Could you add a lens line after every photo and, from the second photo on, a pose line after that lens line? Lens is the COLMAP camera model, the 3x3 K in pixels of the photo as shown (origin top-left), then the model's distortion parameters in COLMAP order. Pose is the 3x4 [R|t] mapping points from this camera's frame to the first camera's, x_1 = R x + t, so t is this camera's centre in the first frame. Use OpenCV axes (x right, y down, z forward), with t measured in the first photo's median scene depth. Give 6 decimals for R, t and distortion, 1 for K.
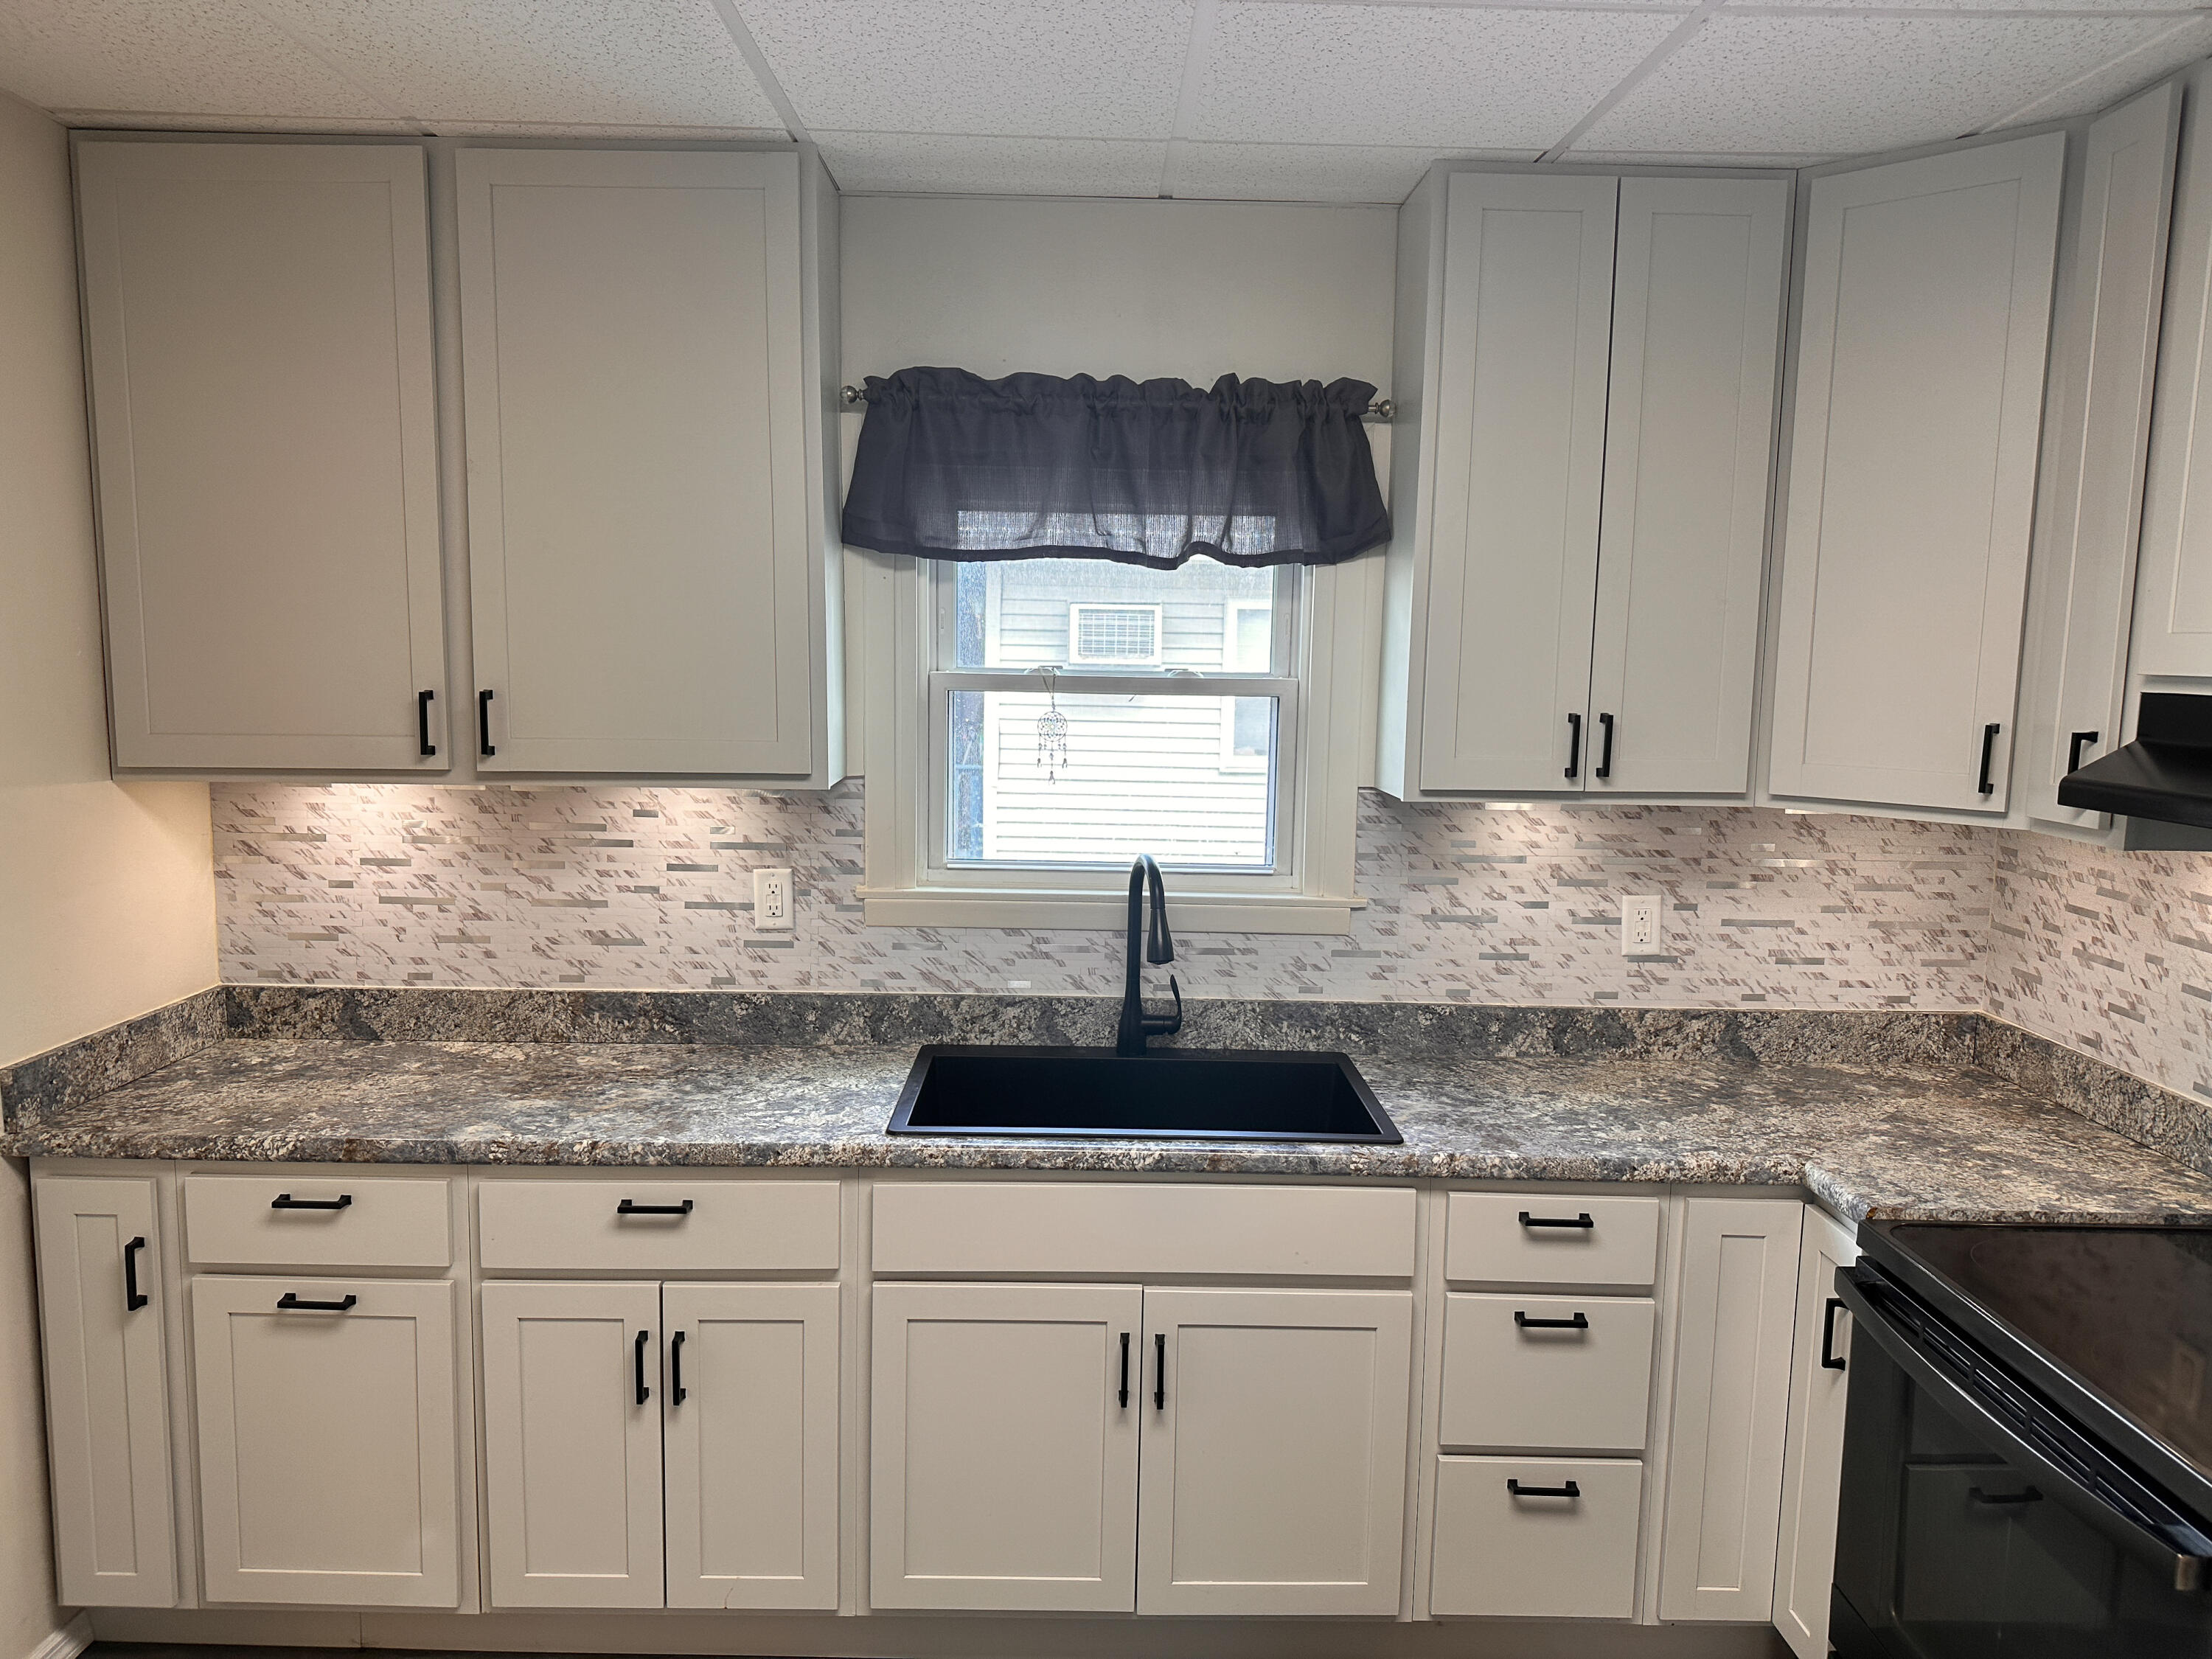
lens RADIAL K [[1547.4, 0, 1104.0], [0, 1547.4, 842.7], [0, 0, 1]] dist [0.088872, -0.121033]
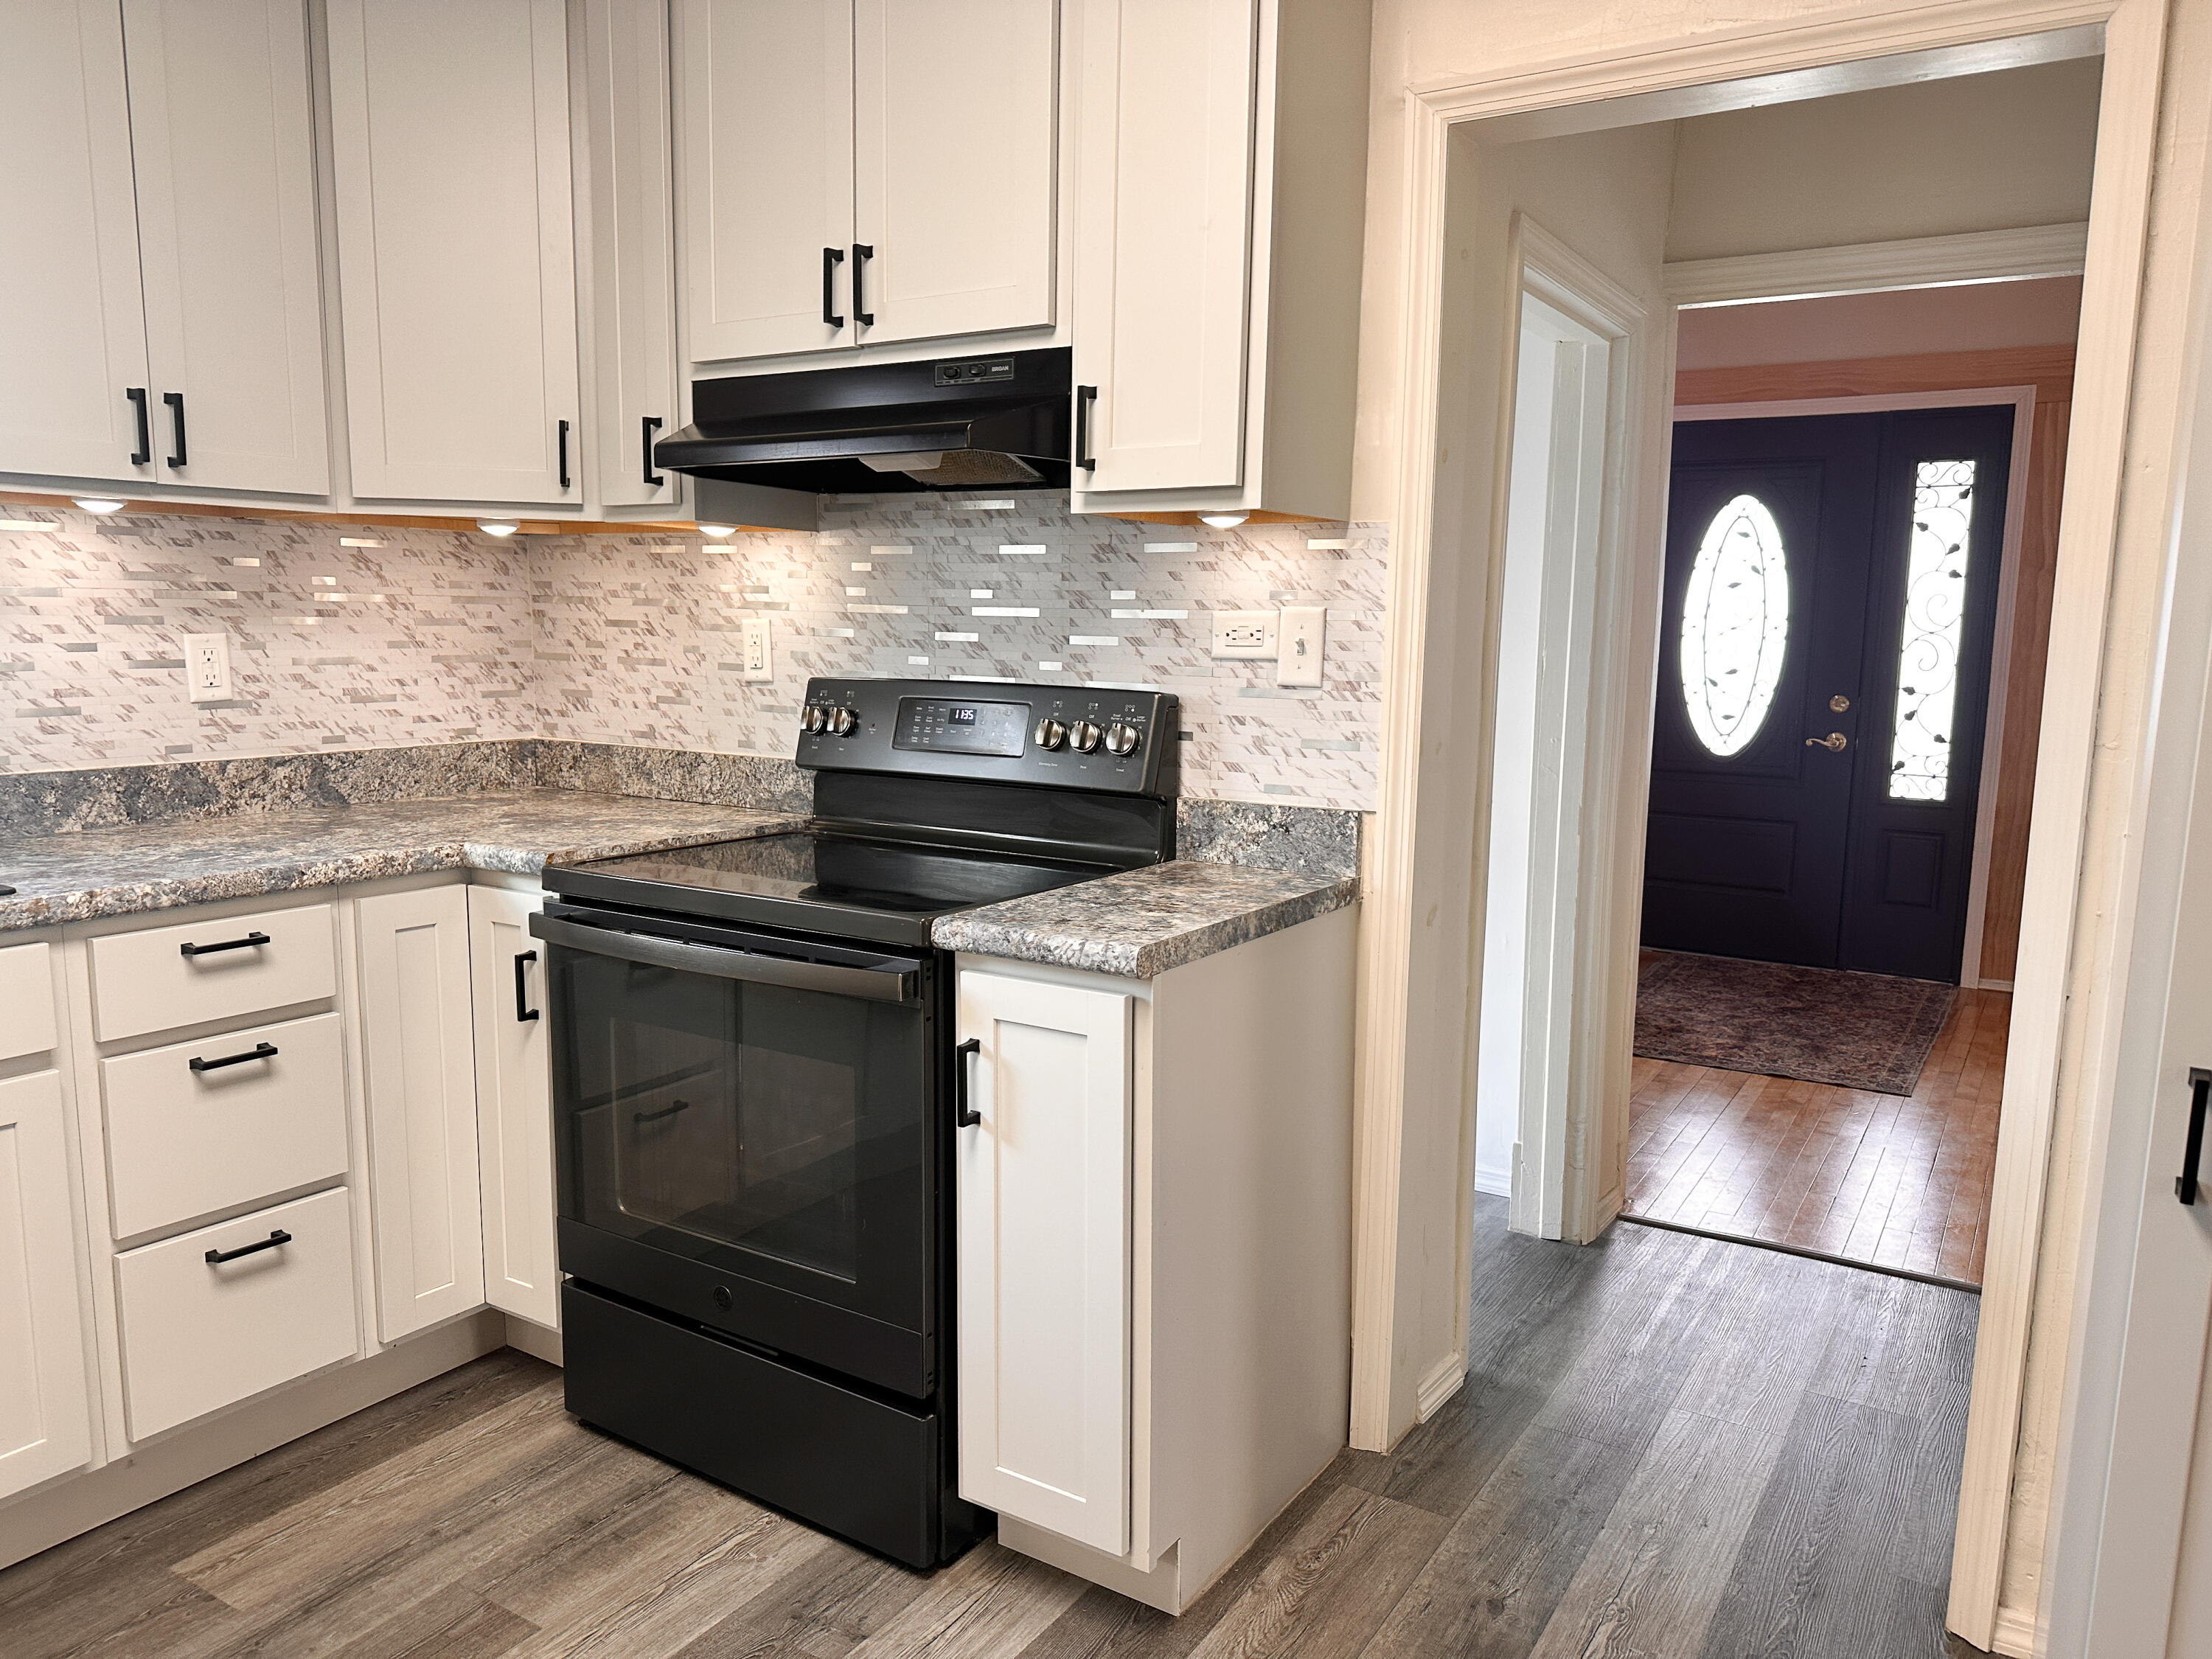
lens RADIAL K [[1547.4, 0, 1108.6], [0, 1547.4, 846.8], [0, 0, 1]] dist [0.088872, -0.121033]
pose [[0.547824, -0.133263, 0.825911, -0.144093], [0.101230, 0.990537, 0.092680, 0.133084], [-0.830446, 0.032834, 0.556130, 0.073291]]
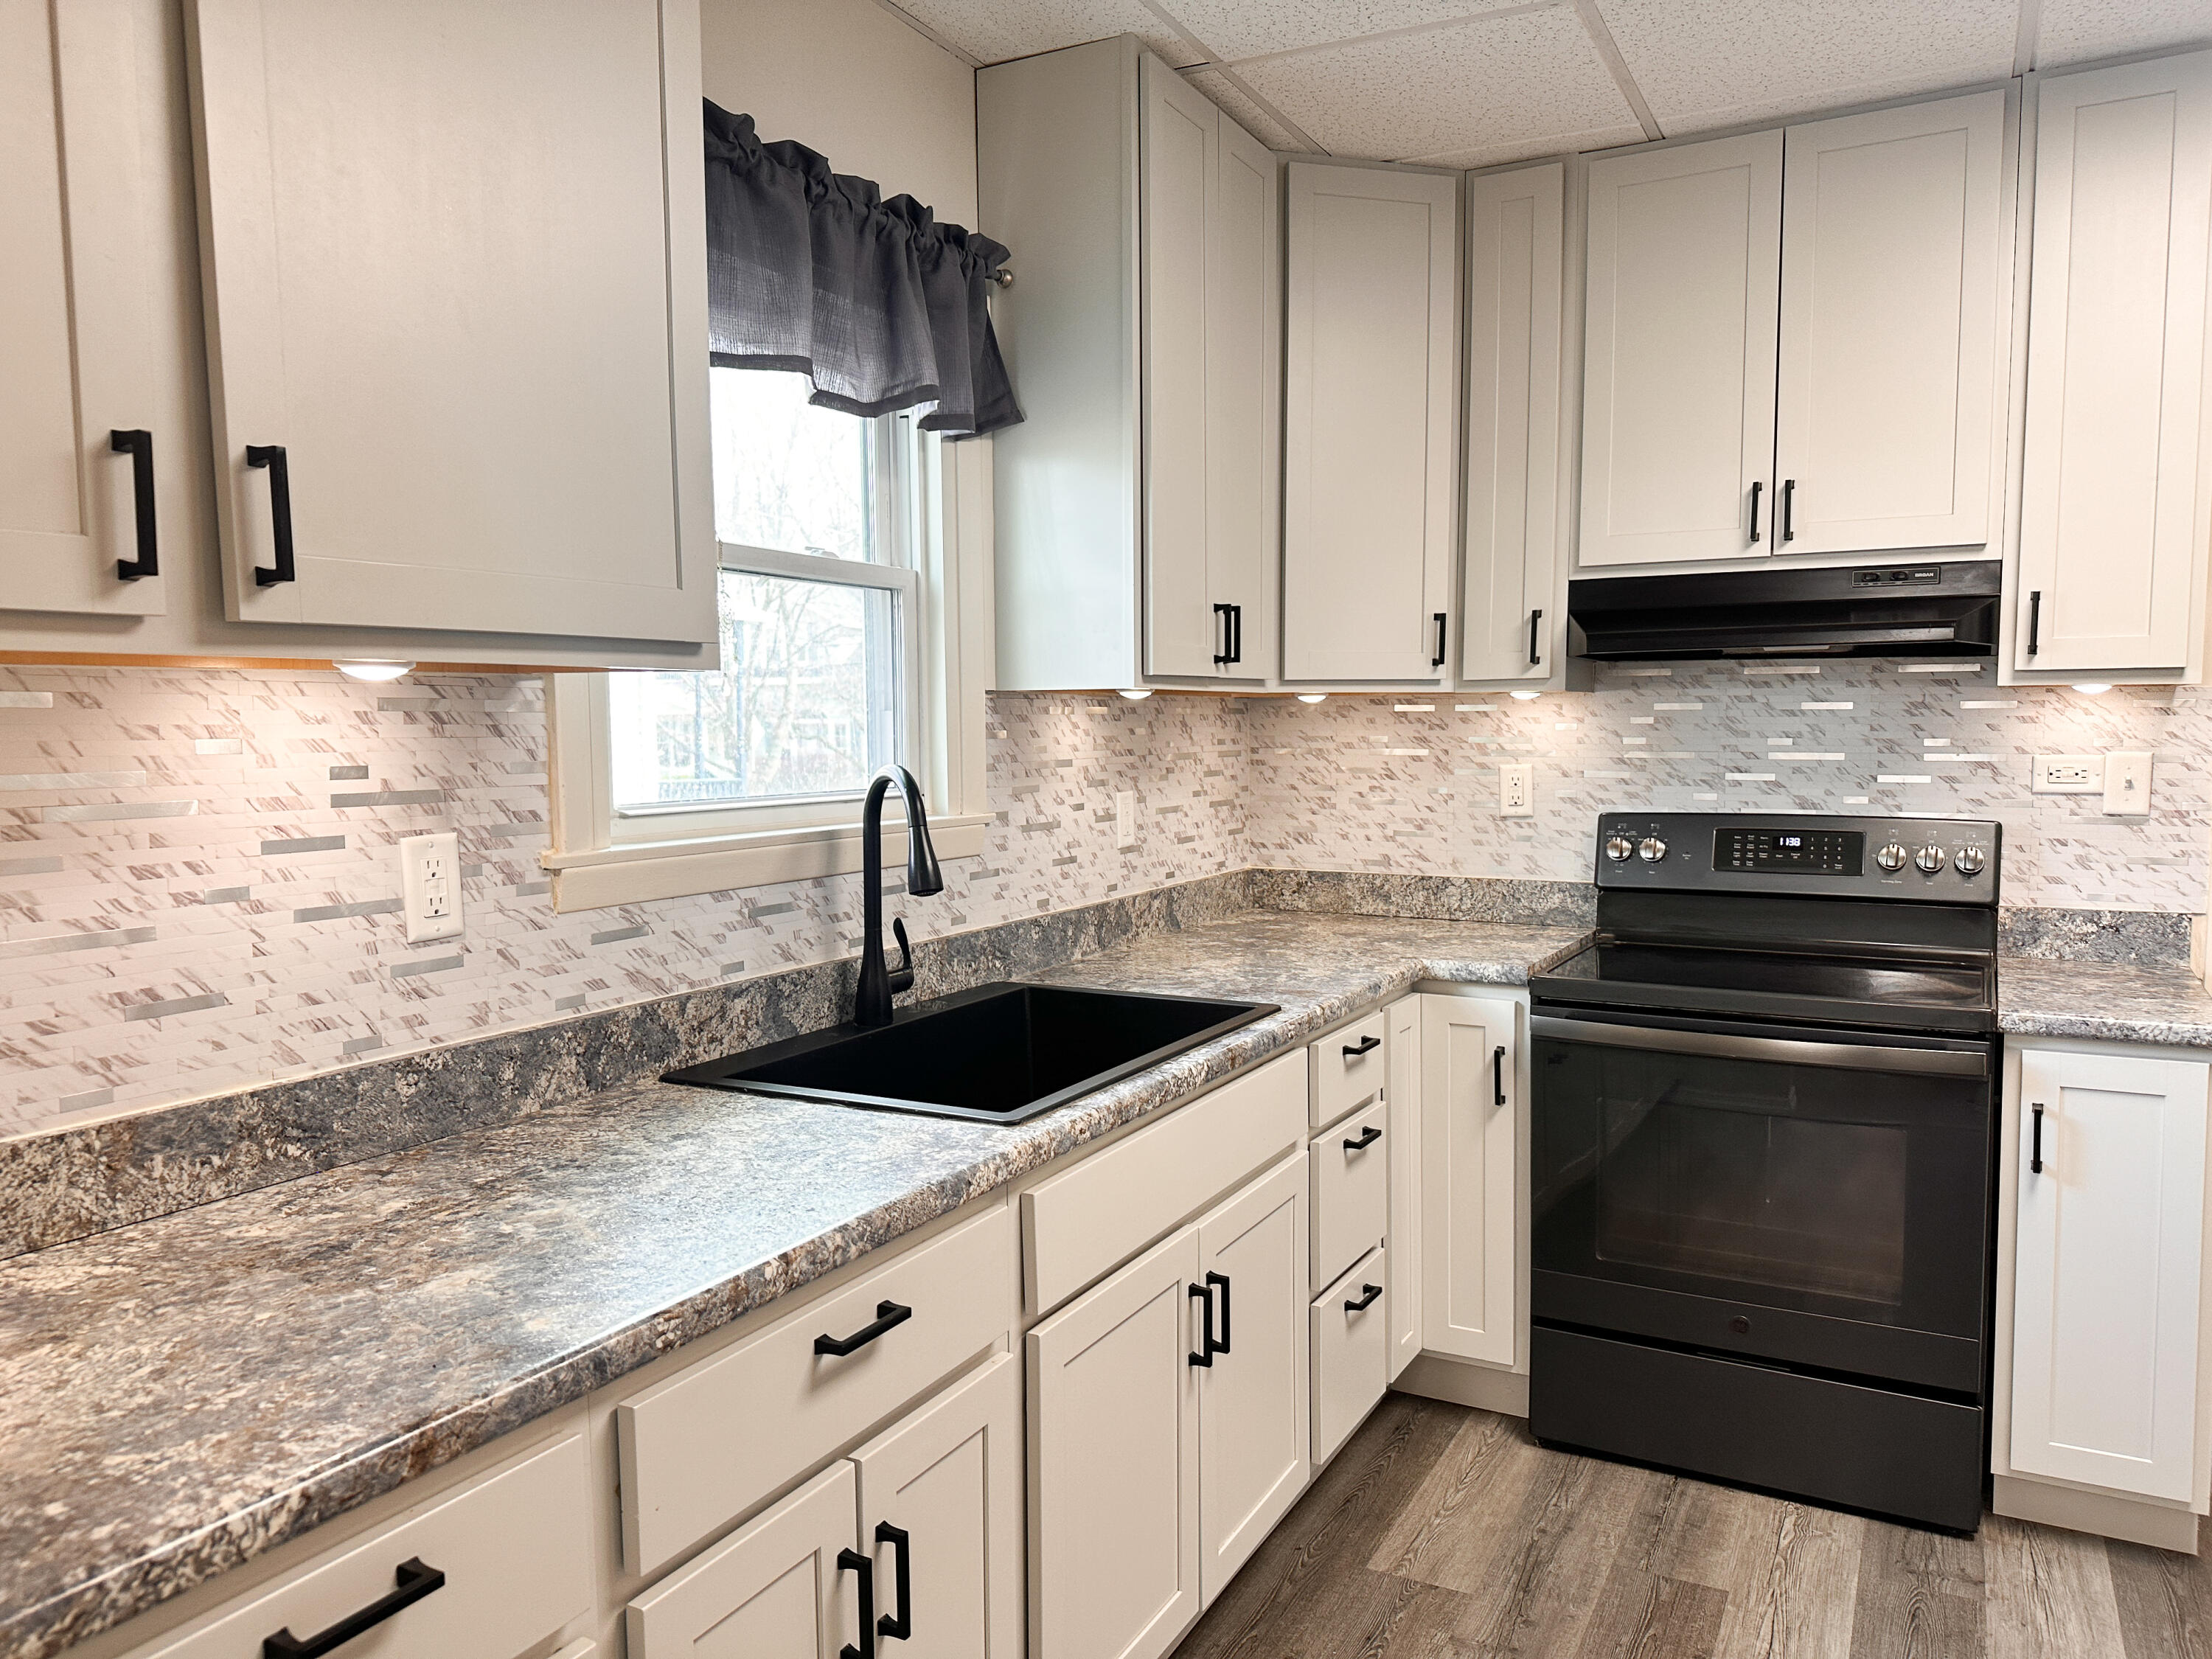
lens RADIAL K [[1547.4, 0, 1116.2], [0, 1547.4, 841.7], [0, 0, 1]] dist [0.088872, -0.121033]
pose [[0.485606, -0.090726, 0.869457, -0.636755], [0.124605, 0.991628, 0.033881, 0.033447], [-0.865252, 0.091886, 0.492845, 0.514328]]
